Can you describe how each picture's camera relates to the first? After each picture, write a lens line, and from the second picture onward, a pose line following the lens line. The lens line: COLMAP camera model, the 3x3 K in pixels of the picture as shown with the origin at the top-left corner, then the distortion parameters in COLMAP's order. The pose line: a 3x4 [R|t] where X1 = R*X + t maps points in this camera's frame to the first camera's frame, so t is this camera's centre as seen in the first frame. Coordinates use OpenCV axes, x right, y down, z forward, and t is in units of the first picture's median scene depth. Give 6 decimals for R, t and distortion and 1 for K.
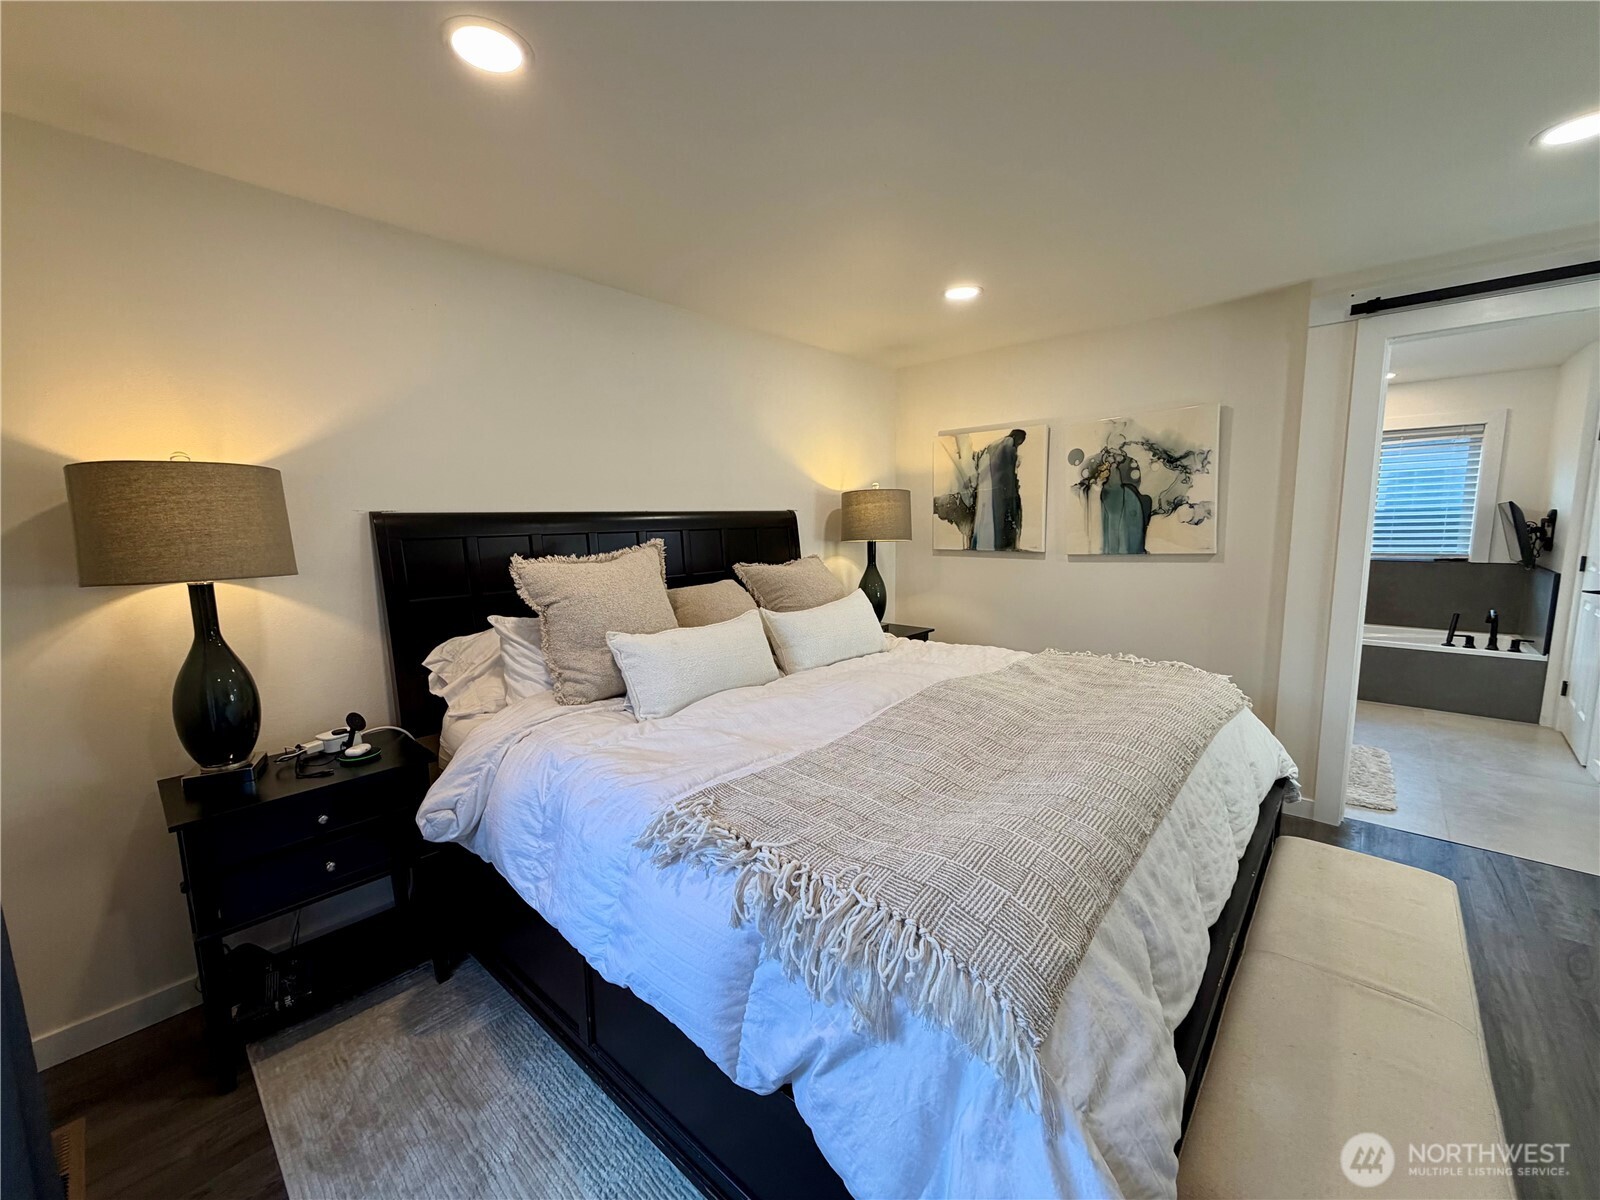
lens RADIAL K [[639.4, 0, 802.7], [0, 639.4, 595.9], [0, 0, 1]] dist [0.002079, 0.000131]
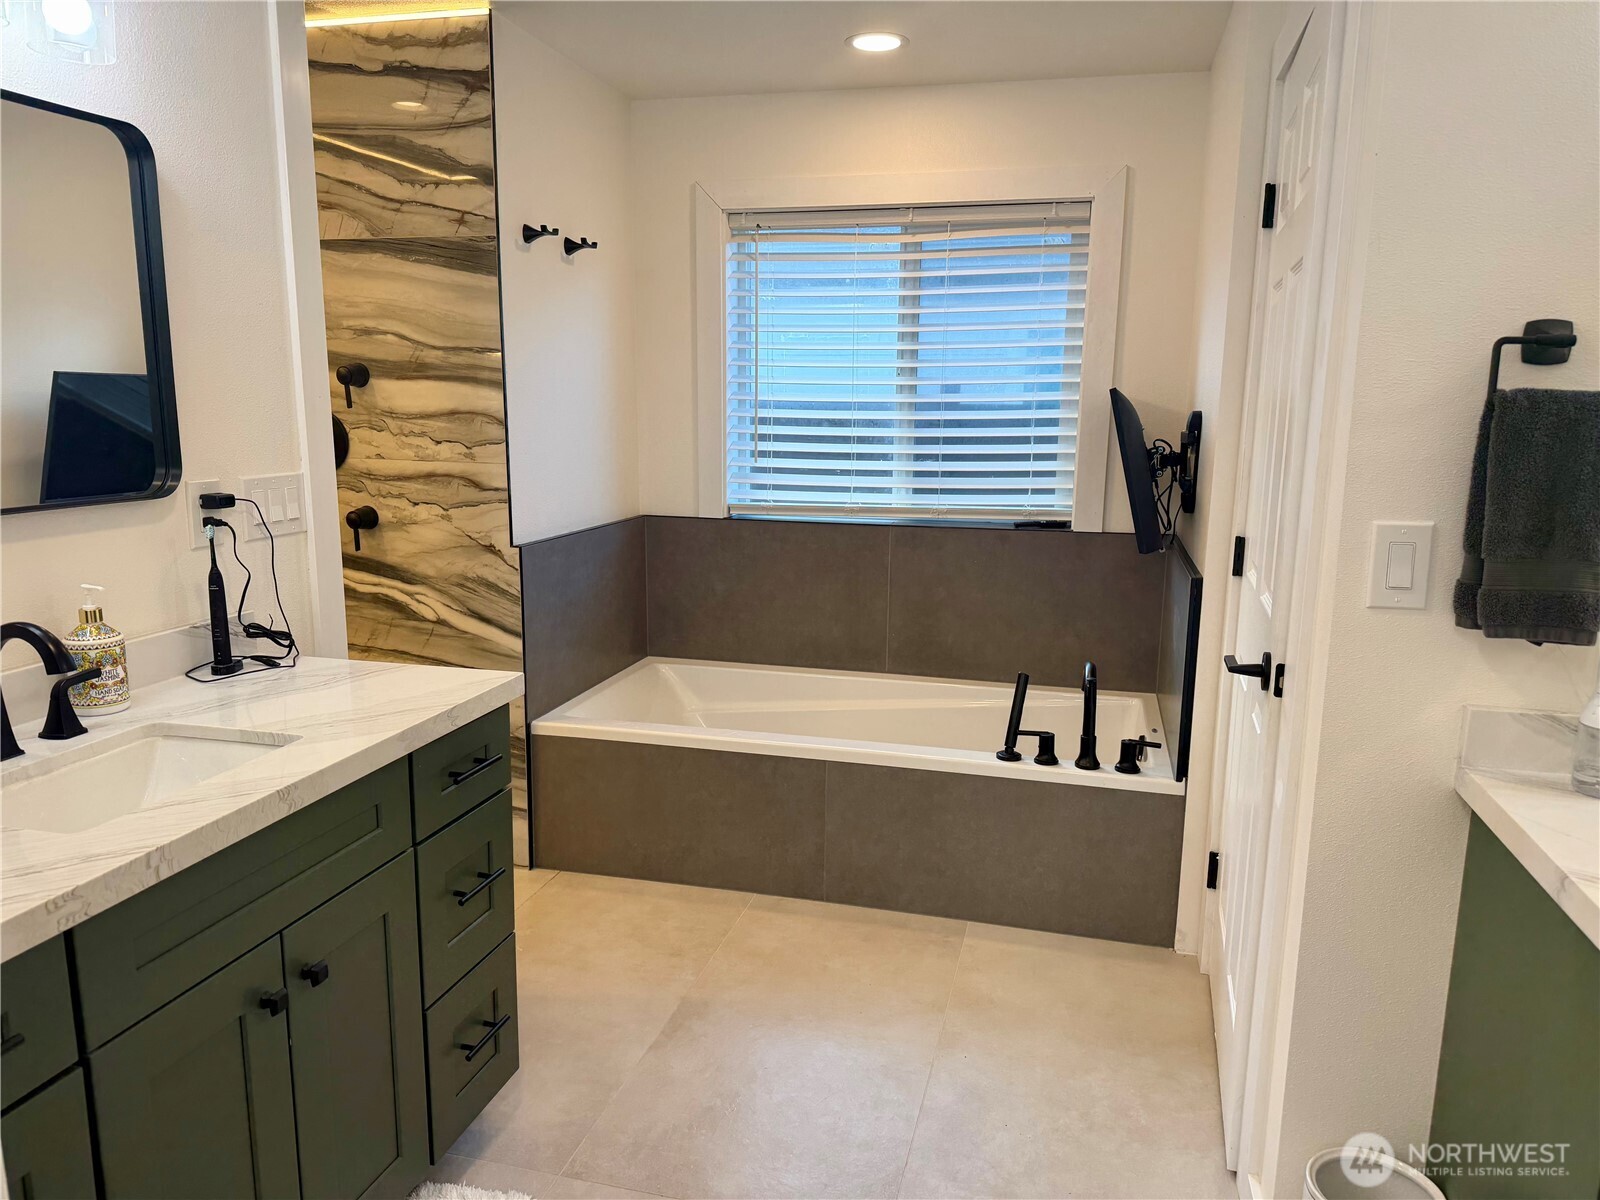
lens RADIAL K [[1123.6, 0, 798.1], [0, 1123.6, 601.8], [0, 0, 1]] dist [0.037992, -0.002673]
pose [[0.893906, -0.064387, 0.443605, 0.613631], [0.038991, 0.997048, 0.066147, -0.070426], [-0.446555, -0.041833, 0.893778, 0.462707]]
